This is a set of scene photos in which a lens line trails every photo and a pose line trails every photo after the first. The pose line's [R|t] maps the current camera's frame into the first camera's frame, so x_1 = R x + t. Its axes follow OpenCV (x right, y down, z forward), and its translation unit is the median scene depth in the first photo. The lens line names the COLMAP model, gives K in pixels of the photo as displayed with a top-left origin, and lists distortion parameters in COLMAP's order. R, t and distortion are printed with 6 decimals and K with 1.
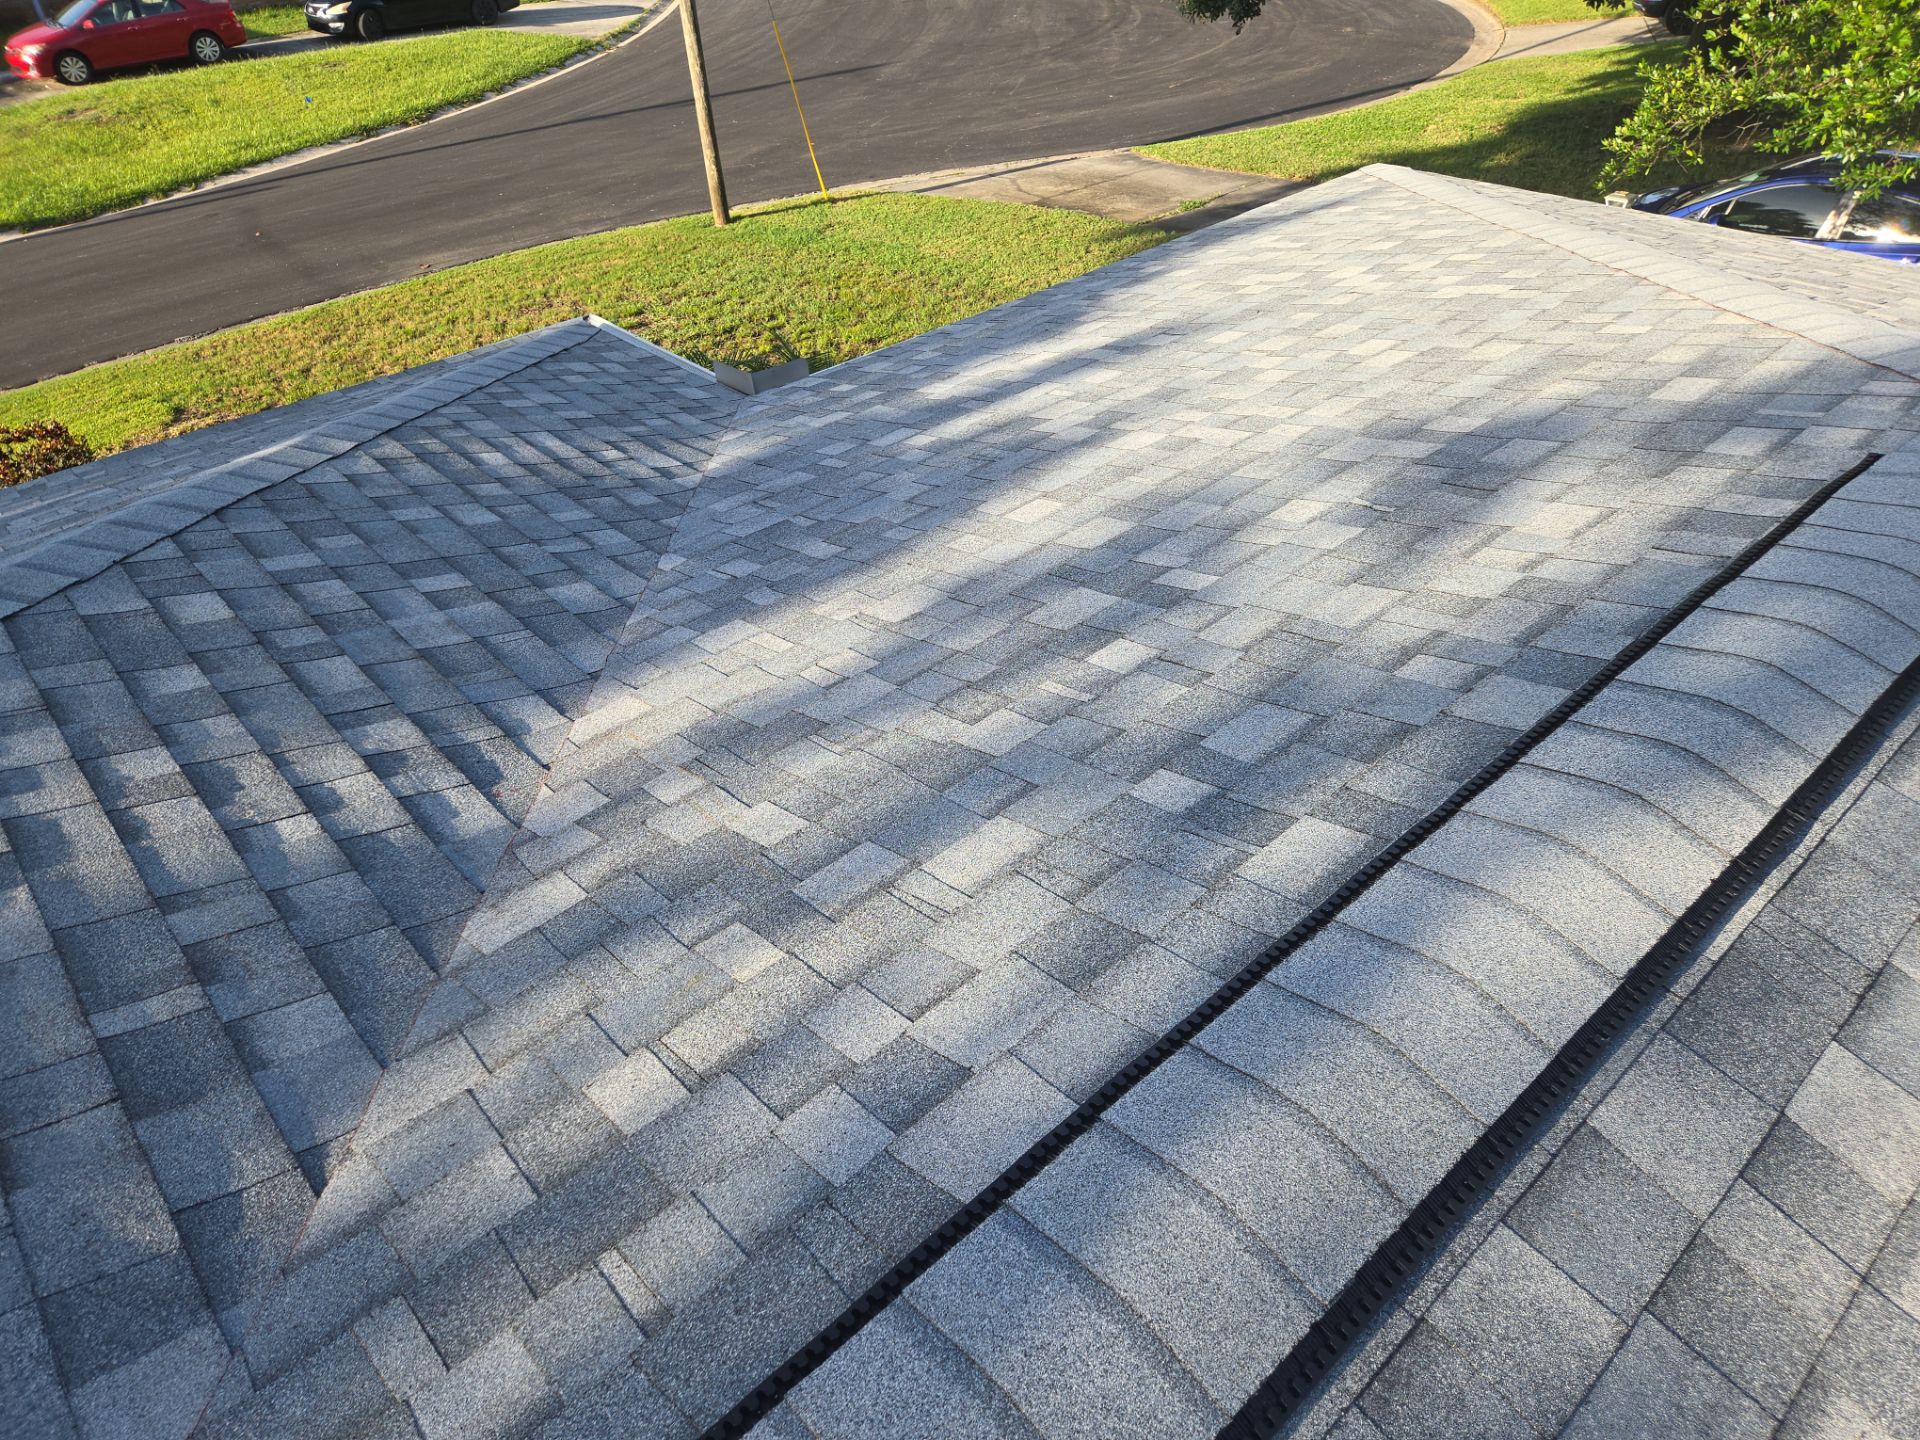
lens RADIAL K [[1236.1, 0, 967.6], [0, 1236.1, 769.8], [0, 0, 1]] dist [0.081164, -0.067381]
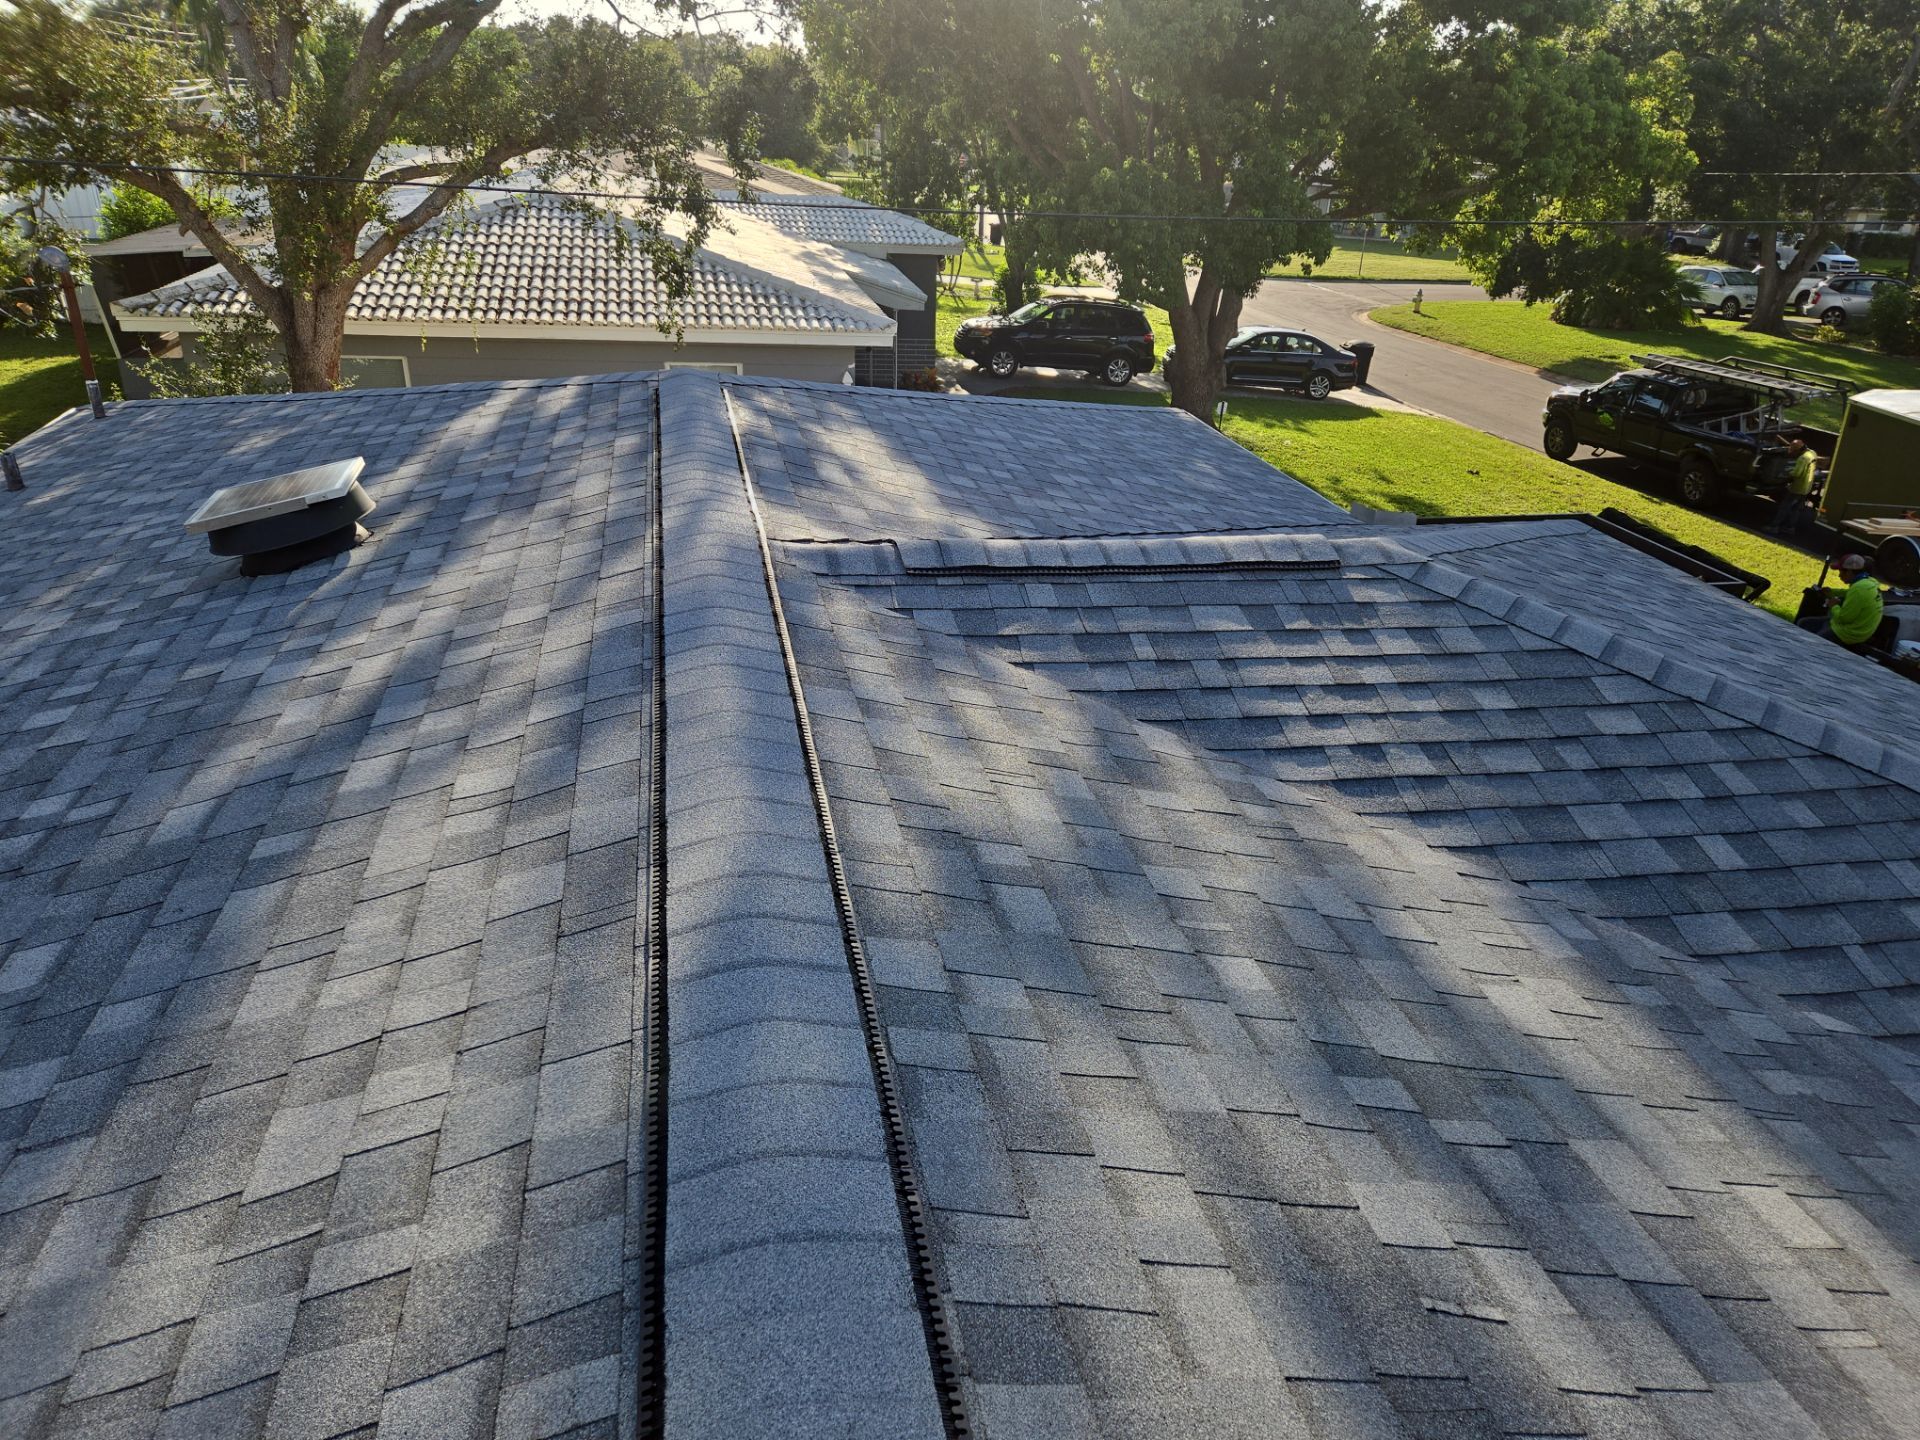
lens RADIAL K [[1331.9, 0, 982.4], [0, 1331.9, 775.2], [0, 0, 1]] dist [0.084042, -0.075204]
pose [[-0.503619, 0.399460, -0.766029, 0.721209], [-0.570310, 0.512306, 0.642097, -0.543099], [0.648933, 0.760246, -0.030192, 0.559847]]
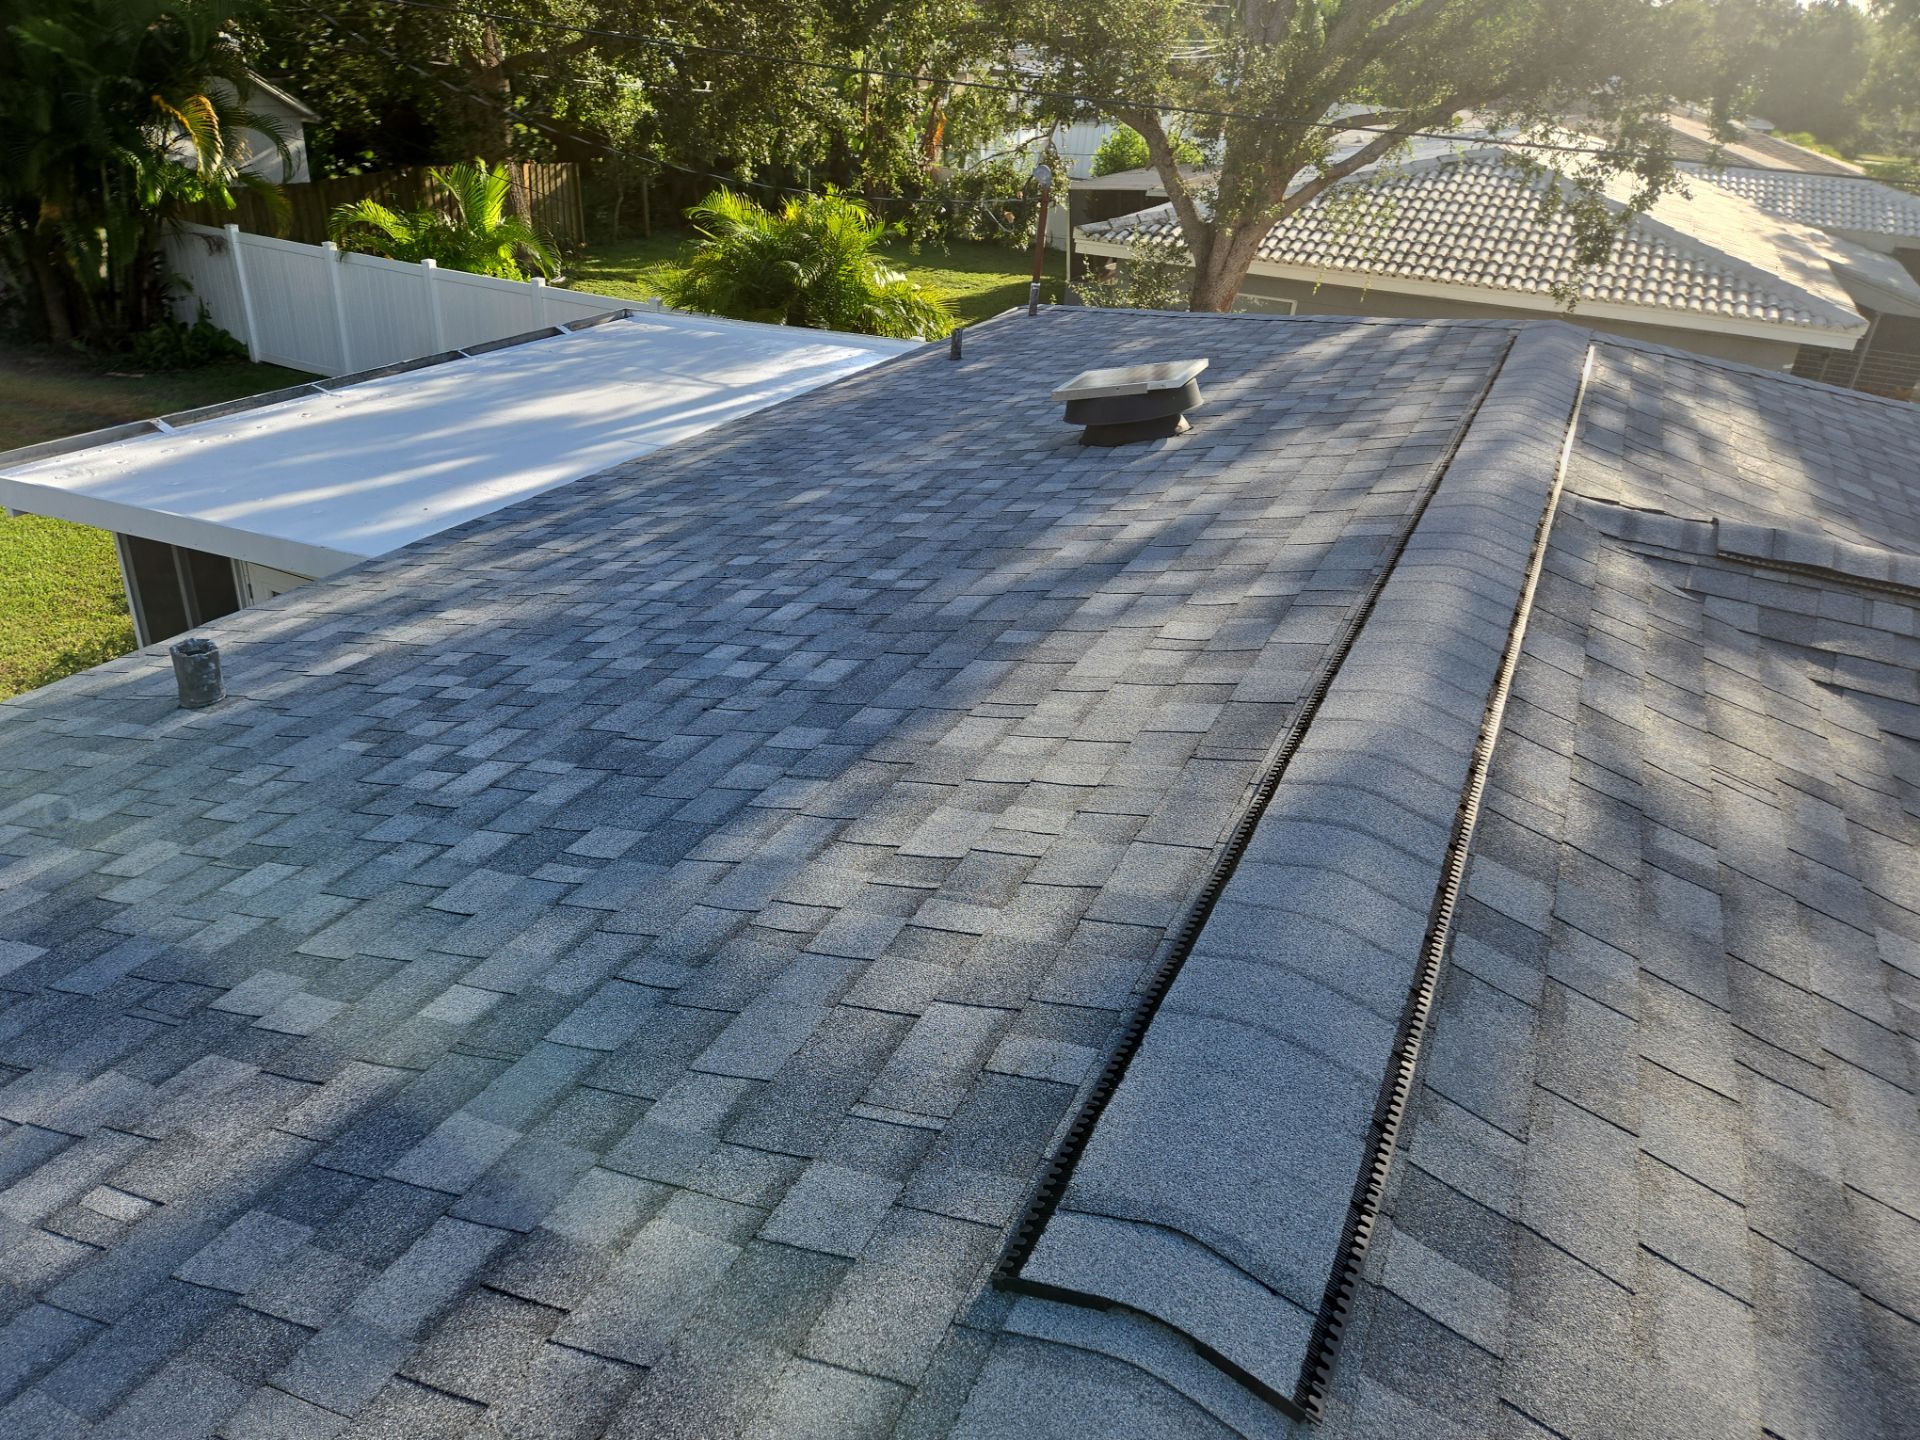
lens RADIAL K [[1341.1, 0, 898.9], [0, 1341.1, 762.1], [0, 0, 1]] dist [0.090497, -0.073813]
pose [[-0.933578, 0.158512, -0.321412, 0.736328], [-0.246788, 0.365965, 0.897310, -0.577807], [0.259860, 0.917030, -0.302538, 0.654194]]
